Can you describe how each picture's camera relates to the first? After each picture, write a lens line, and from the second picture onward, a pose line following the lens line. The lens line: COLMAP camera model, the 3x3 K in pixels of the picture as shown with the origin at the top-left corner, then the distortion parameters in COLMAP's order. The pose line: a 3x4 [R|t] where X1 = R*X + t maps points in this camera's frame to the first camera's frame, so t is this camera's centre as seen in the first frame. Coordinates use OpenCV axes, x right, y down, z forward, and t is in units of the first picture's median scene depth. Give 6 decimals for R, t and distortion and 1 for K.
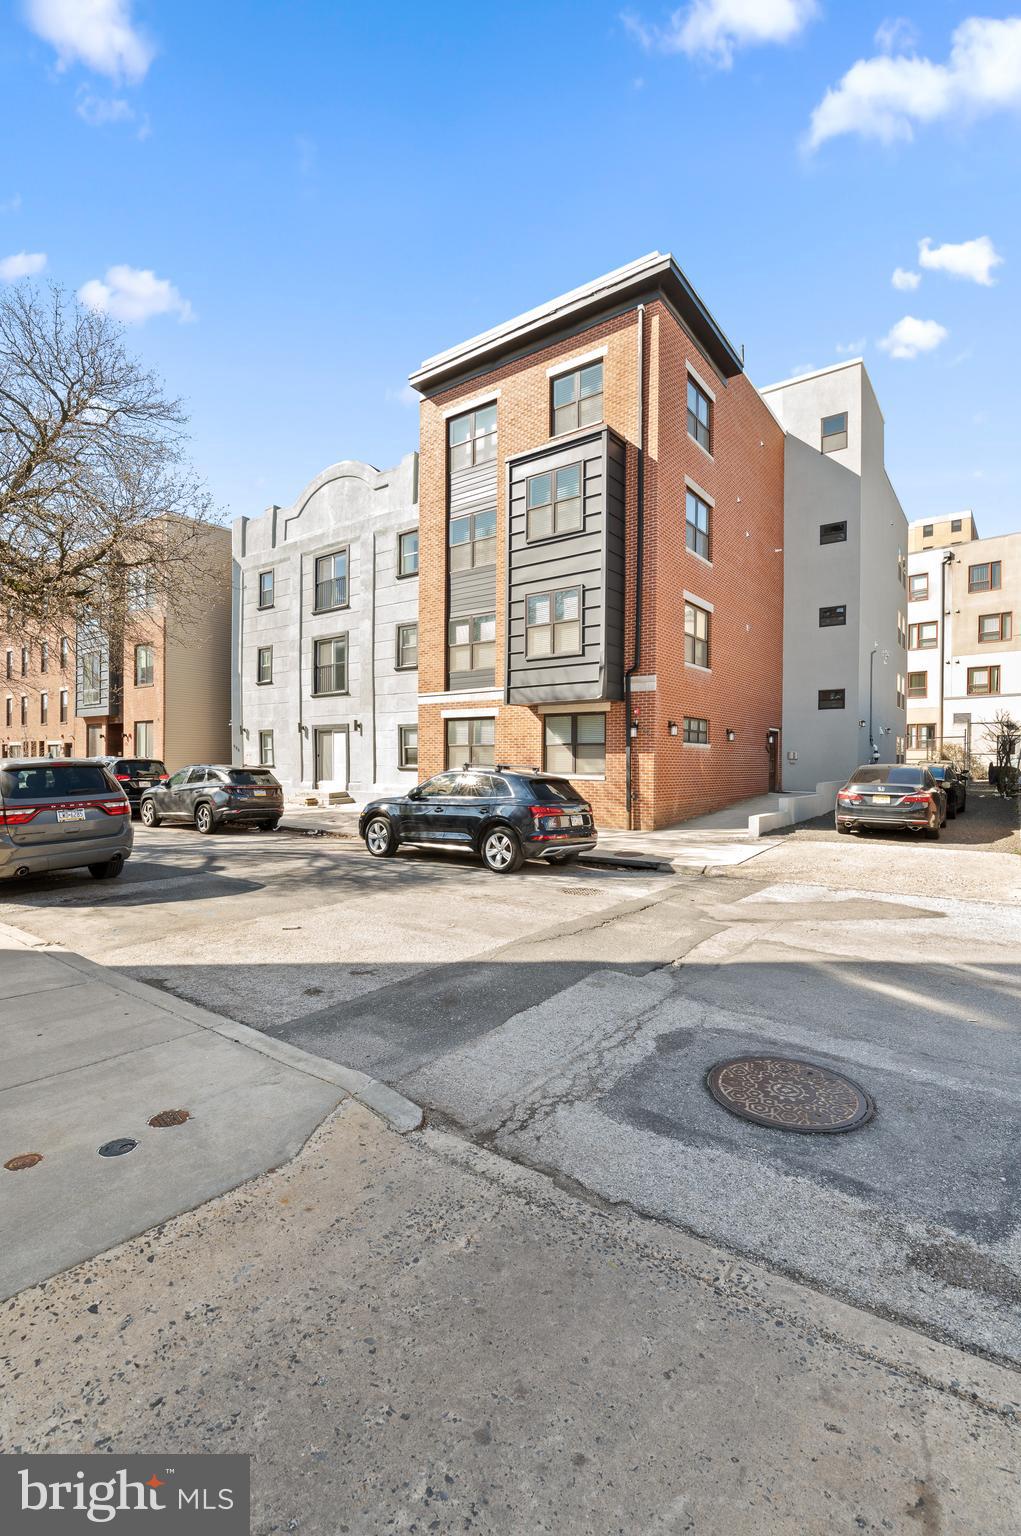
lens RADIAL K [[682.1, 0, 510.5], [0, 682.1, 768.0], [0, 0, 1]] dist [0.000260, -0.011329]
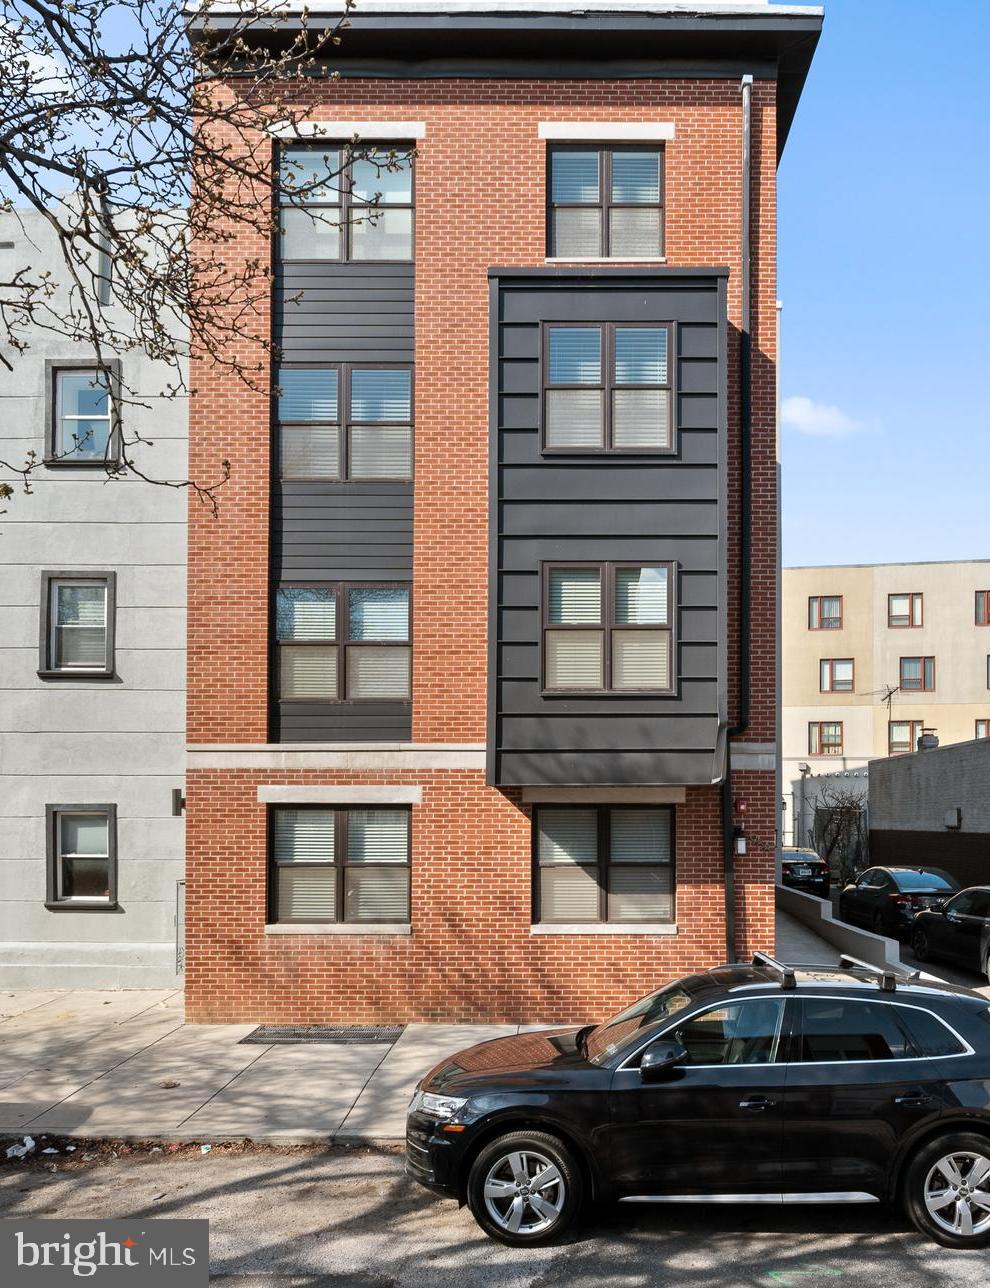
lens RADIAL K [[994.6, 0, 495.2], [0, 994.6, 772.3], [0, 0, 1]] dist [-0.021695, 0.003191]
pose [[0.806167, 0.005267, 0.591664, -0.412447], [0.012265, 0.999597, -0.025609, -0.086173], [-0.591560, 0.027902, 0.805778, 0.451914]]
